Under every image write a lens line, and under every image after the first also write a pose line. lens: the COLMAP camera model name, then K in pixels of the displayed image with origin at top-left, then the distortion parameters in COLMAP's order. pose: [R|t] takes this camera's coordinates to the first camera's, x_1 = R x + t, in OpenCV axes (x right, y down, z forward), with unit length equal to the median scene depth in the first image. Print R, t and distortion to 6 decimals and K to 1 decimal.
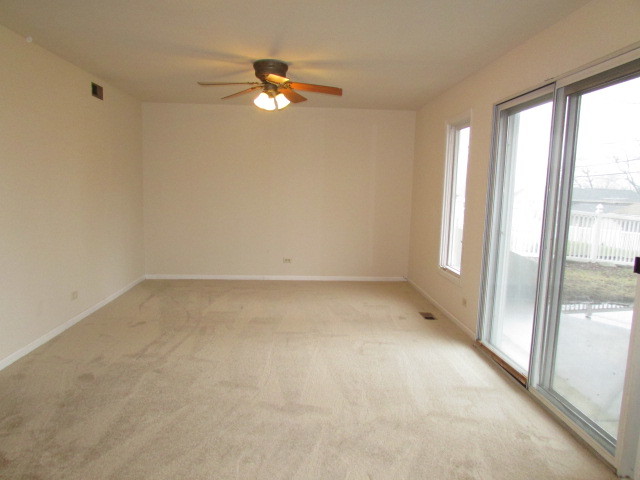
lens RADIAL K [[457.9, 0, 320.0], [0, 457.9, 240.0], [0, 0, 1]] dist [-0.005982, -0.002413]
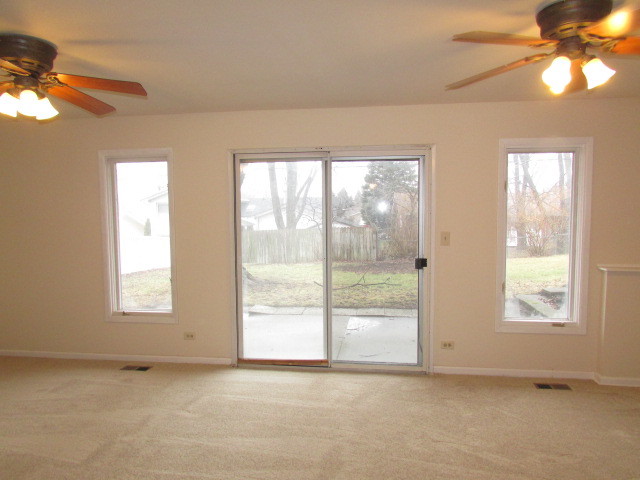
lens RADIAL K [[457.9, 0, 320.0], [0, 457.9, 240.0], [0, 0, 1]] dist [-0.005982, -0.002413]
pose [[0.194573, -0.090100, 0.976741, -0.640224], [0.130369, 0.989314, 0.065290, -0.110394], [-0.972186, 0.114633, 0.204240, 0.514619]]
